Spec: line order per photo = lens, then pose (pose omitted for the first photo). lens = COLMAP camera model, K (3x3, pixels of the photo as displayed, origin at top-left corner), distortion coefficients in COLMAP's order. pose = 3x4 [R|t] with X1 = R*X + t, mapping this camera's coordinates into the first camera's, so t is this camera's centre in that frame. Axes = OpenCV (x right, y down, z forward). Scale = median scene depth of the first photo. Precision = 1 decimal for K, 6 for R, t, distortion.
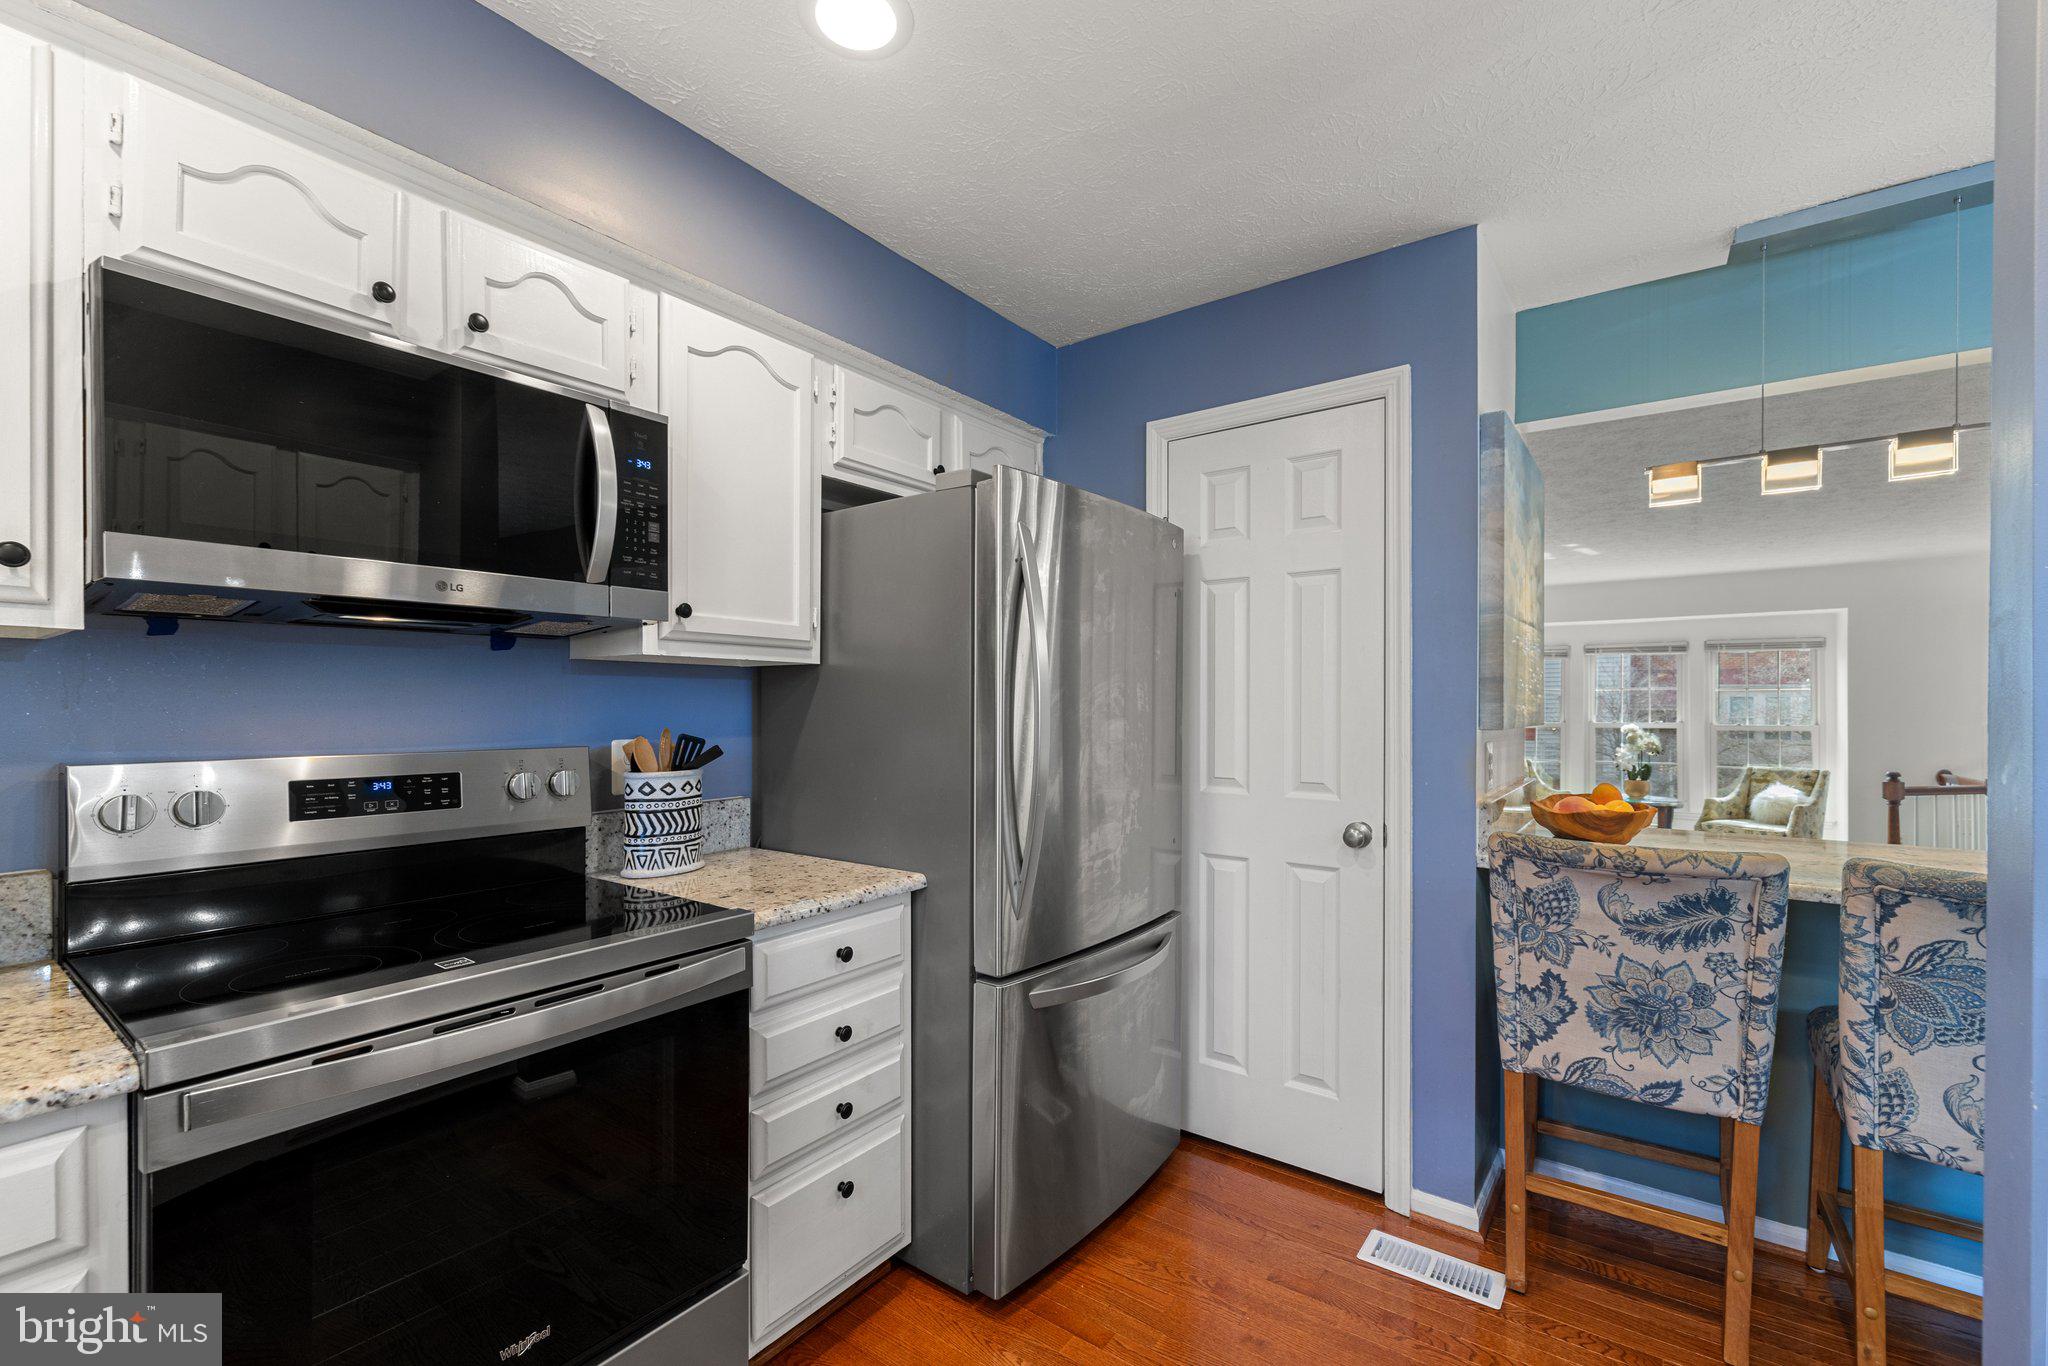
lens RADIAL K [[867.0, 0, 1019.8], [0, 867.0, 701.3], [0, 0, 1]] dist [0.002151, -0.000420]
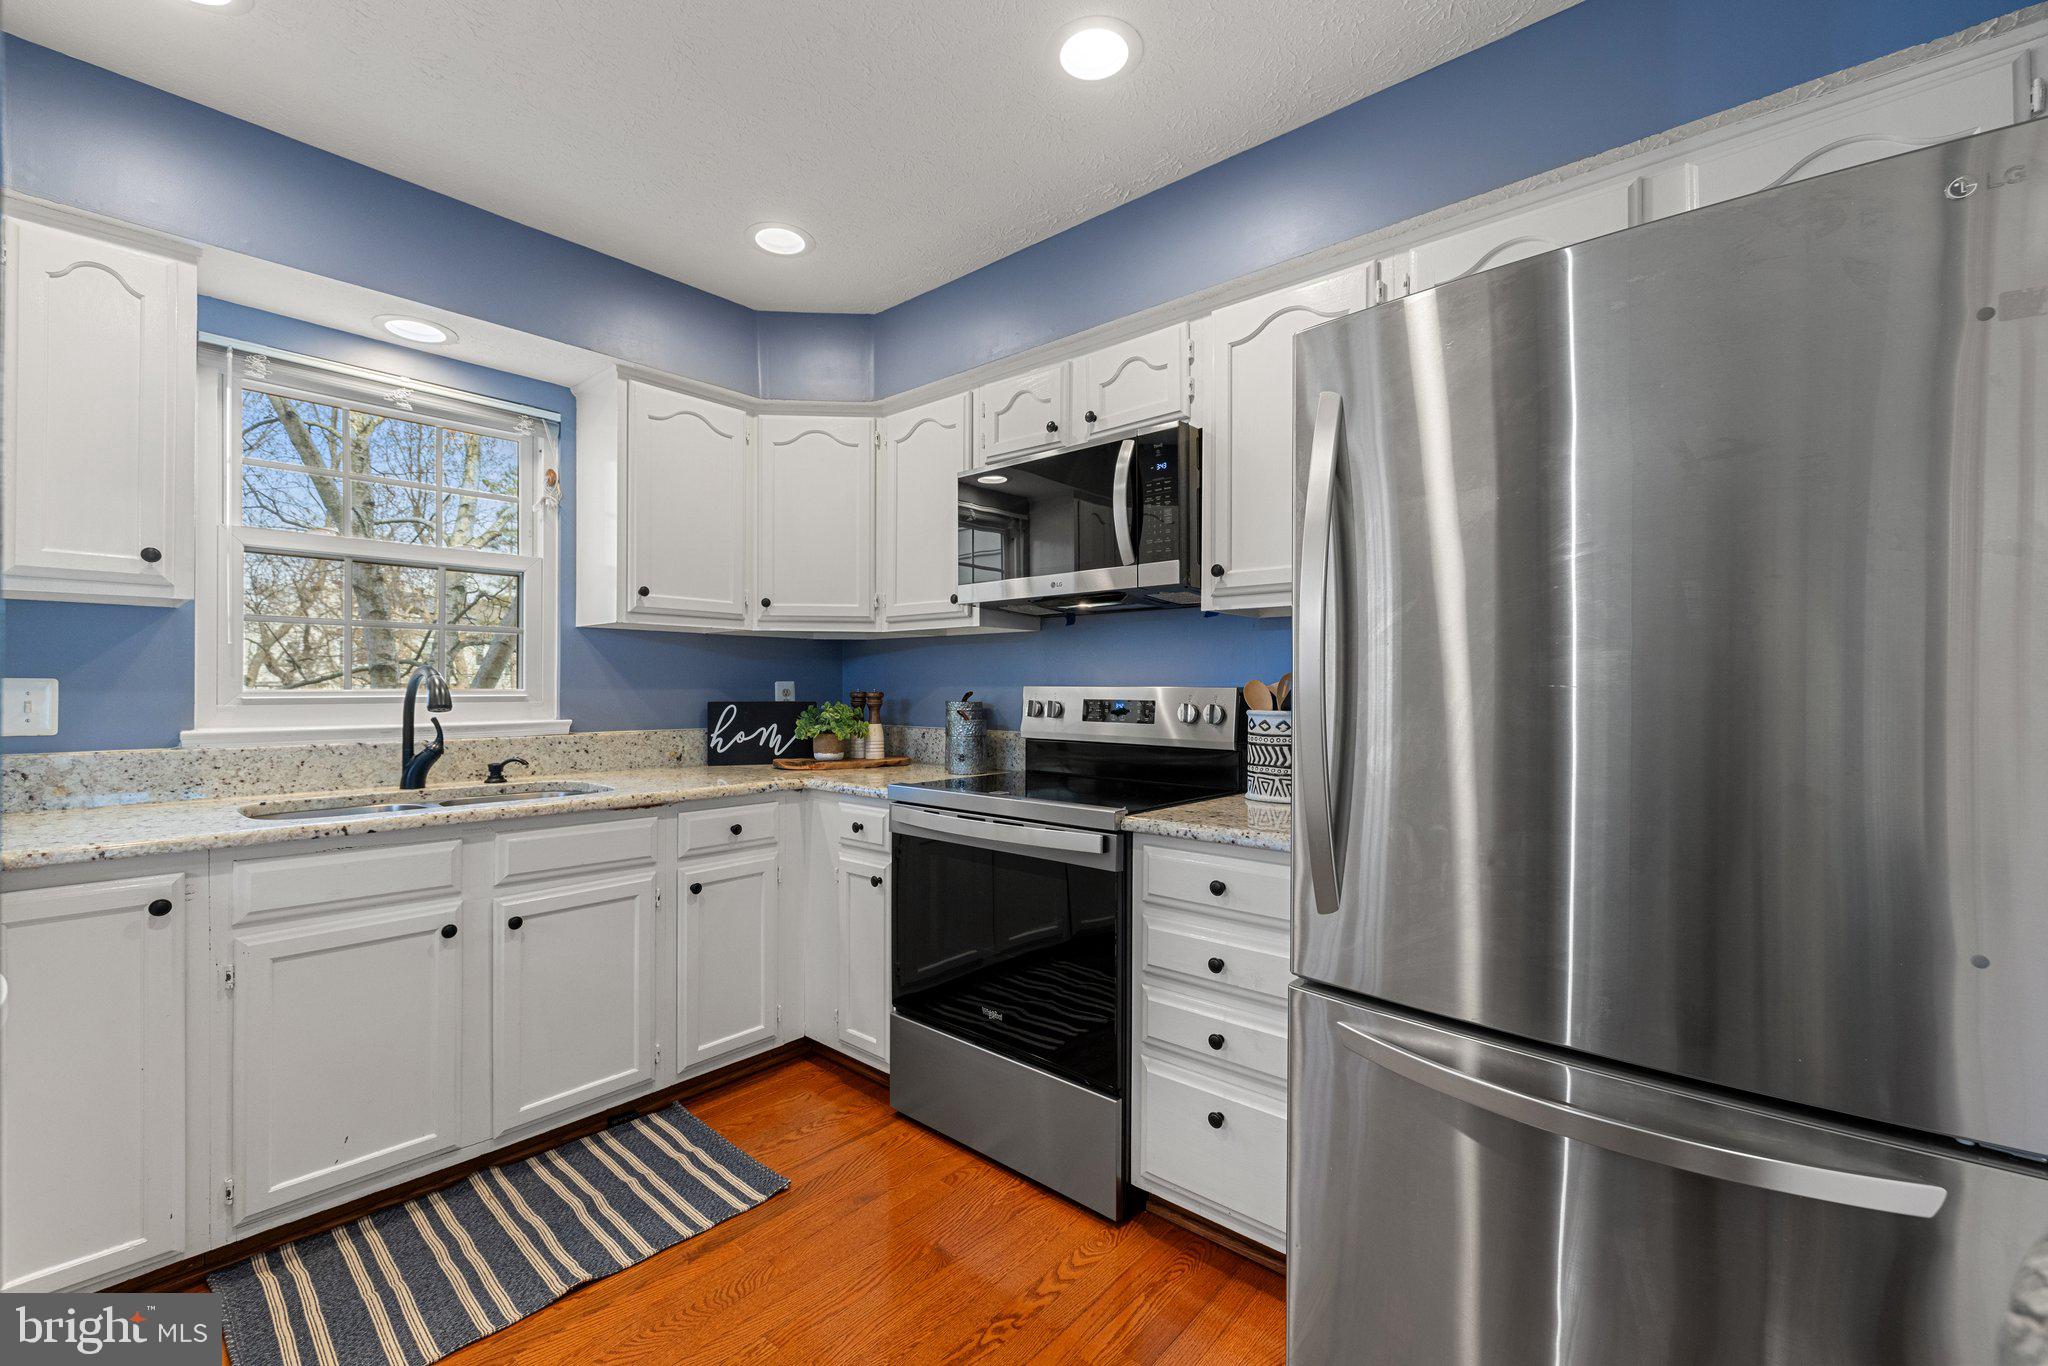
lens RADIAL K [[867.0, 0, 1025.7], [0, 867.0, 679.3], [0, 0, 1]] dist [0.002151, -0.000420]
pose [[-0.089474, -0.006668, -0.995967, 0.875199], [0.003675, 0.999969, -0.007025, 0.054441], [0.995982, -0.004288, -0.089447, 0.909872]]
